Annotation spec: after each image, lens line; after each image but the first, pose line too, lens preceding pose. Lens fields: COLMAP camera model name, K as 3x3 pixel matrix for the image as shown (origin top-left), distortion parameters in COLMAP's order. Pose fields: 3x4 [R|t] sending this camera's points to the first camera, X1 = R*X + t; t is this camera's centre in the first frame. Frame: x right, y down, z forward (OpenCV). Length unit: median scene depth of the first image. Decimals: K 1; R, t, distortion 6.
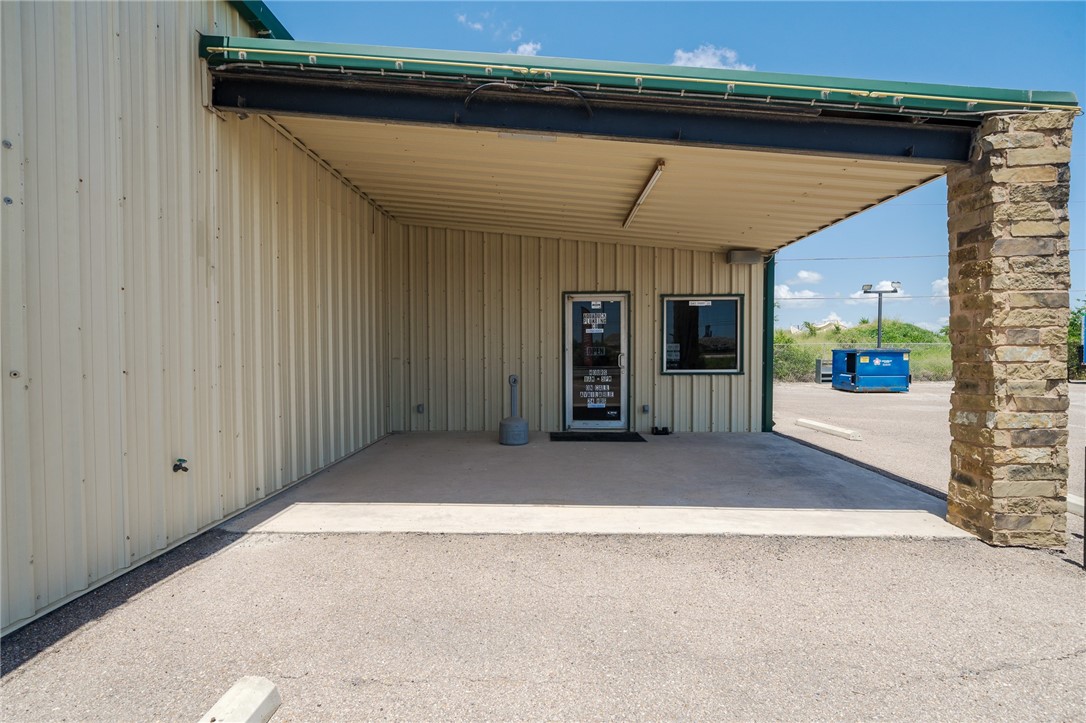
lens RADIAL K [[524.1, 0, 543.0], [0, 524.1, 361.5], [0, 0, 1]] dist [0.000425, 0.000029]
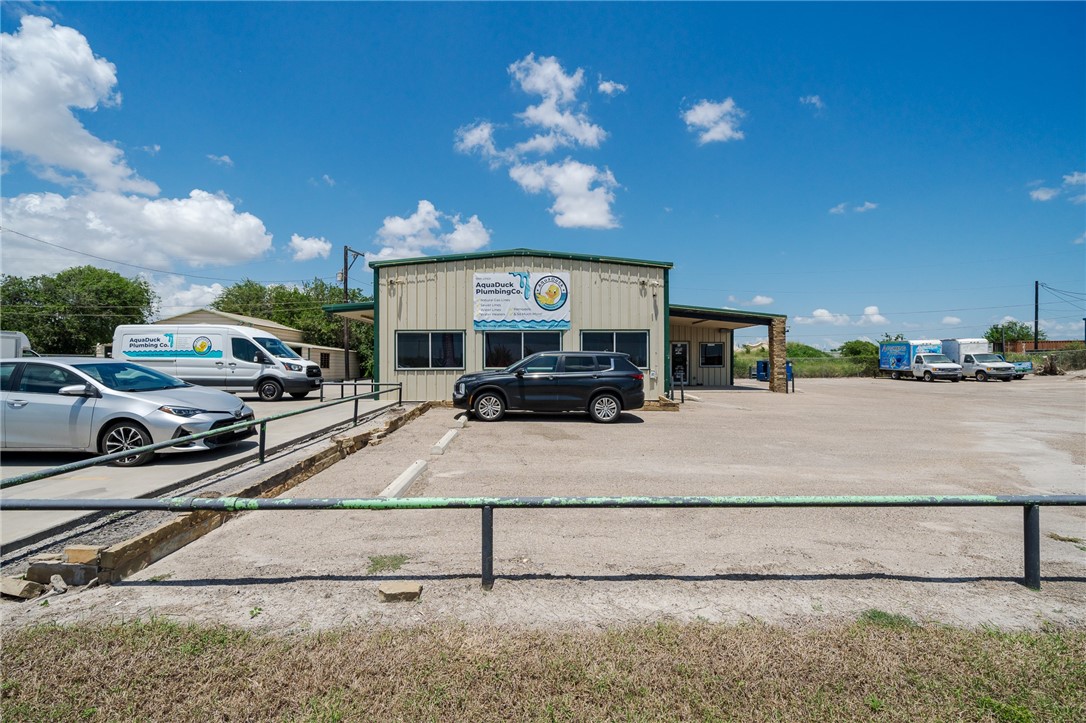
lens RADIAL K [[473.9, 0, 543.0], [0, 473.9, 361.5], [0, 0, 1]] dist [-0.001589, -0.000058]
pose [[0.998014, 0.002898, 0.062924, -0.897745], [-0.001303, 0.999677, -0.025377, 0.064770], [-0.062978, 0.025244, 0.997696, -1.801149]]
